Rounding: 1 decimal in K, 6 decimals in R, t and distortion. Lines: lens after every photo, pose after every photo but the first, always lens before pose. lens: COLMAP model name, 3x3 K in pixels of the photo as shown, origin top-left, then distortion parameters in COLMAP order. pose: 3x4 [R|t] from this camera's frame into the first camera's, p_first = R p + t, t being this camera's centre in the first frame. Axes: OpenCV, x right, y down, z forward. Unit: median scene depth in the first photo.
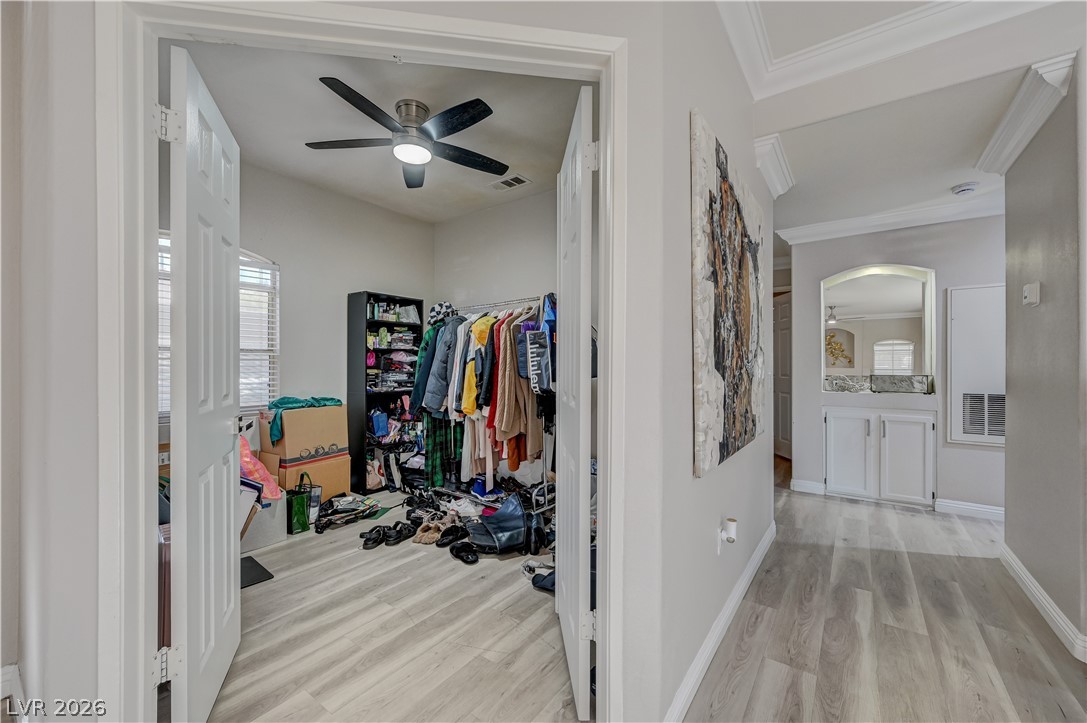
lens RADIAL K [[431.3, 0, 545.3], [0, 431.3, 360.9], [0, 0, 1]] dist [-0.001500, 0.000098]
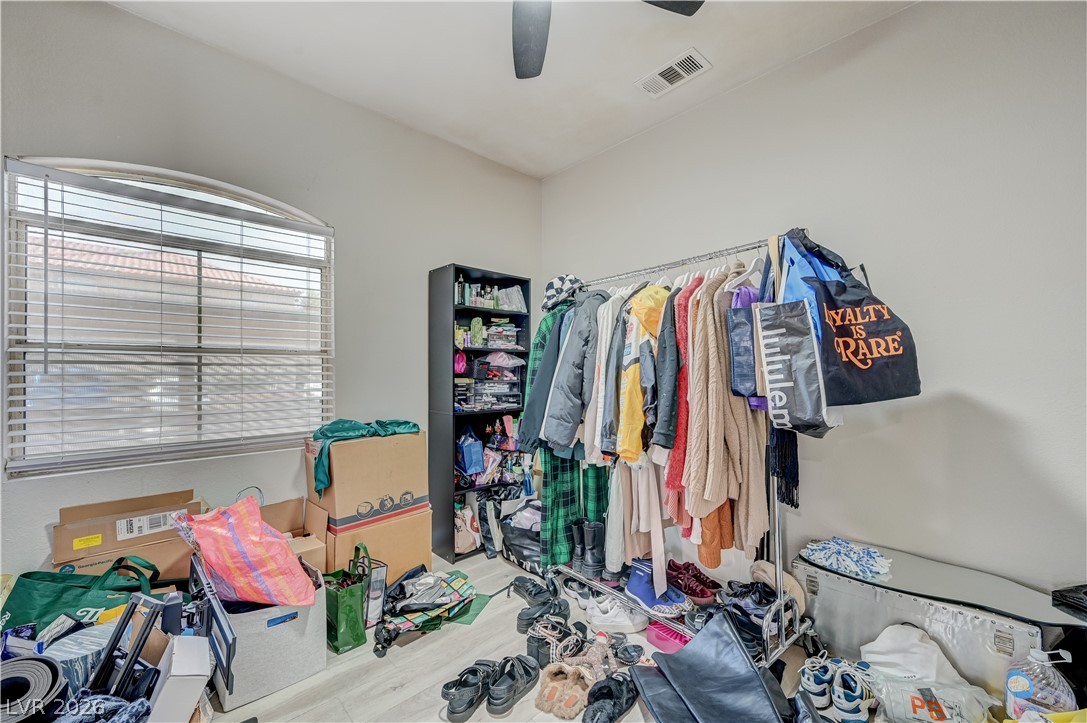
lens RADIAL K [[431.3, 0, 545.3], [0, 431.3, 360.9], [0, 0, 1]] dist [-0.001500, 0.000098]
pose [[0.982252, -0.008752, -0.187363, -0.147578], [0.006070, 0.999871, -0.014883, 0.003381], [0.187469, 0.013482, 0.982178, 0.362560]]
